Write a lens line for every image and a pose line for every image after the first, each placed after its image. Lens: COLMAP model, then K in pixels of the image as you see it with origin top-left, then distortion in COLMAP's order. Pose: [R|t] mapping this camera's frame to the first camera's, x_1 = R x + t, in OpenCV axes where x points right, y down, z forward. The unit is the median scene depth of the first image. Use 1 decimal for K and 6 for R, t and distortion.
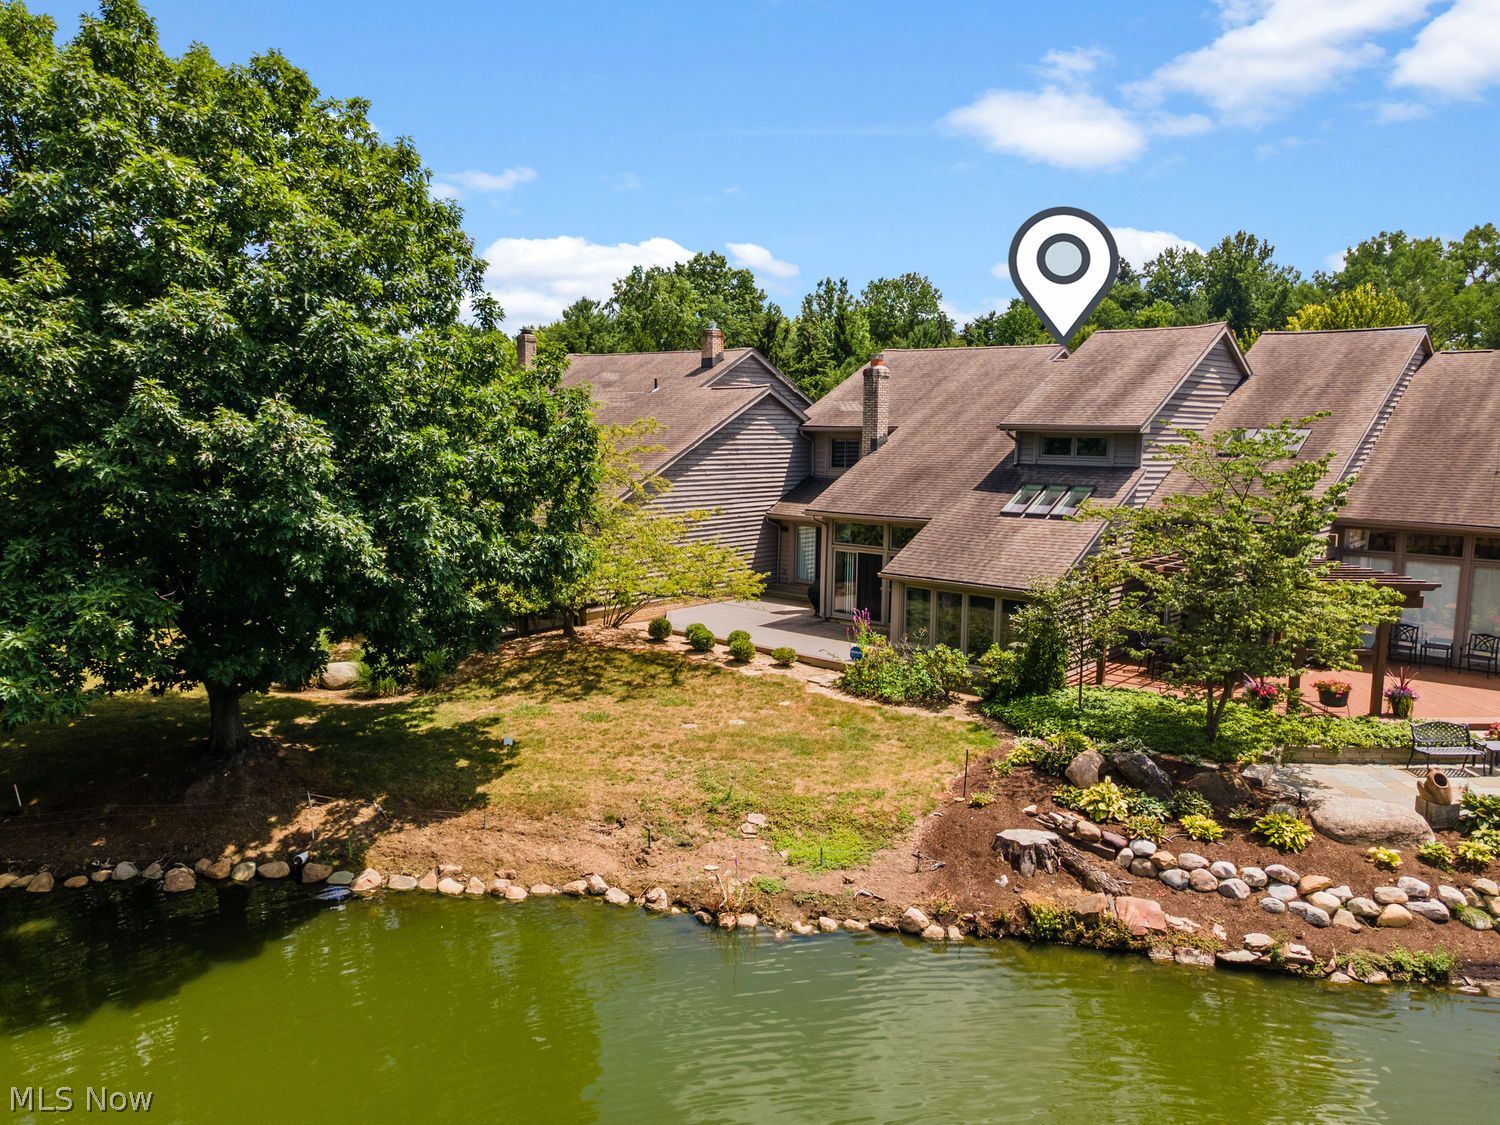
lens RADIAL K [[1035.0, 0, 753.4], [0, 1035.0, 565.5], [0, 0, 1]] dist [0.002262, 0.007864]
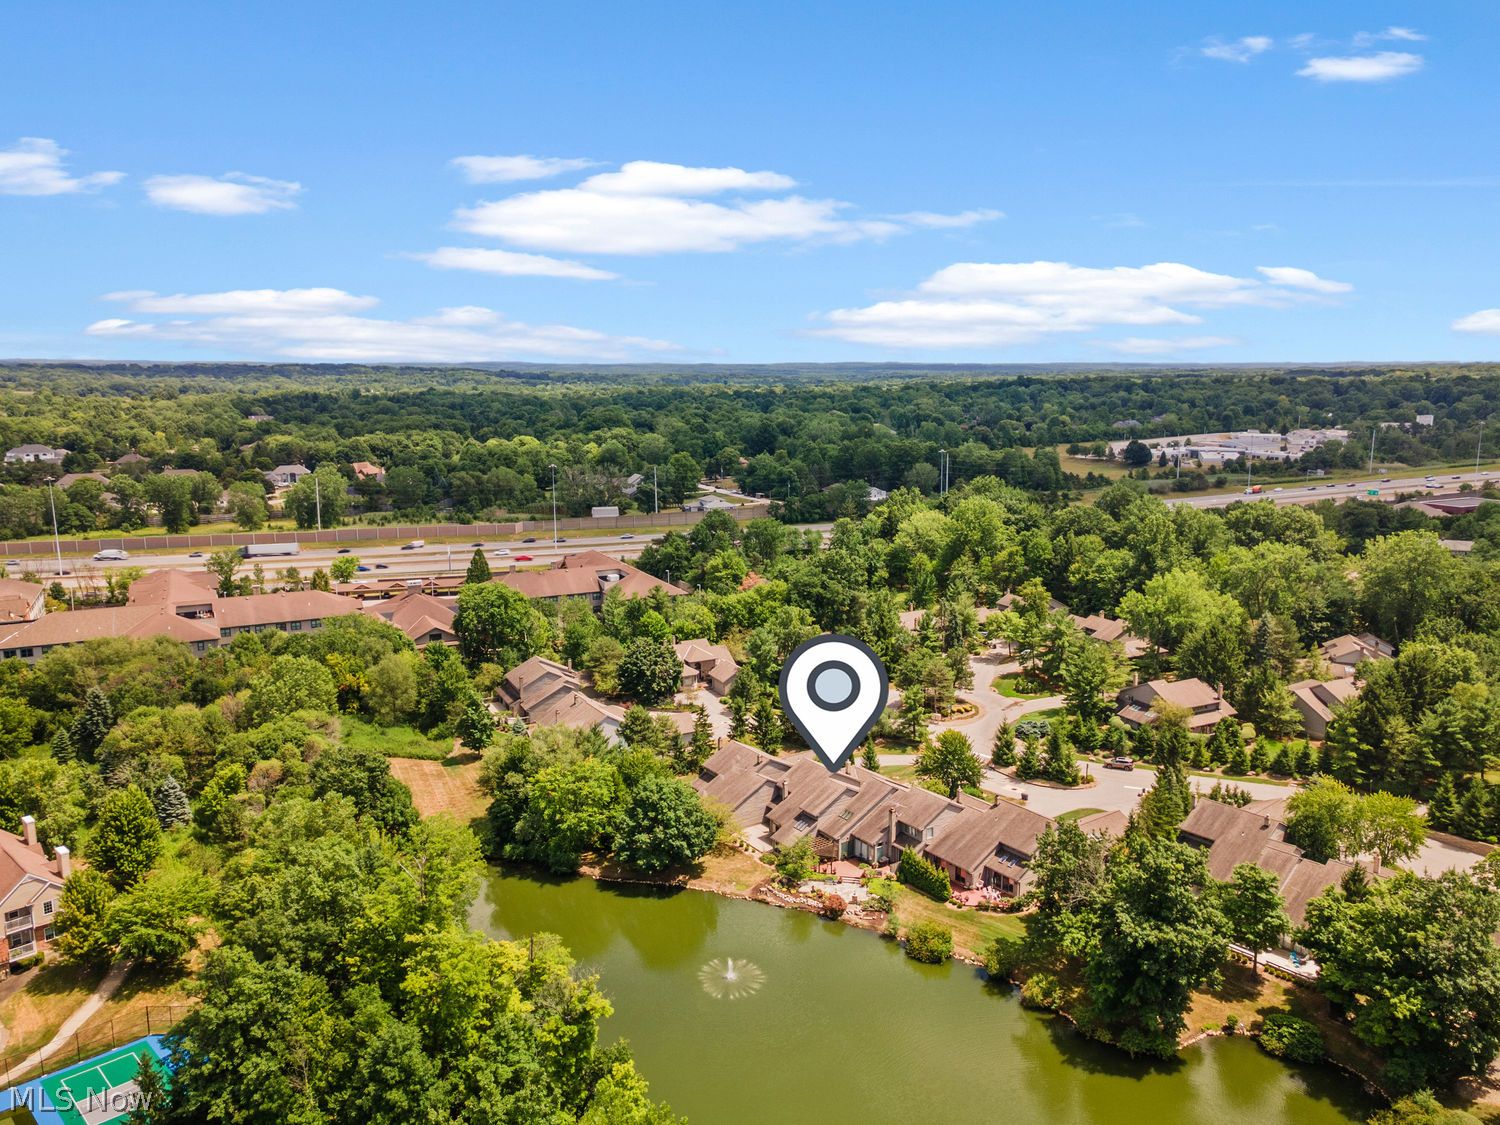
lens RADIAL K [[1035.0, 0, 746.4], [0, 1035.0, 558.2], [0, 0, 1]] dist [0.002262, 0.007864]
pose [[0.968447, 0.020519, -0.248372, 2.052612], [-0.012944, 0.999401, 0.032090, -2.549711], [0.248881, -0.027863, 0.968133, -6.720848]]
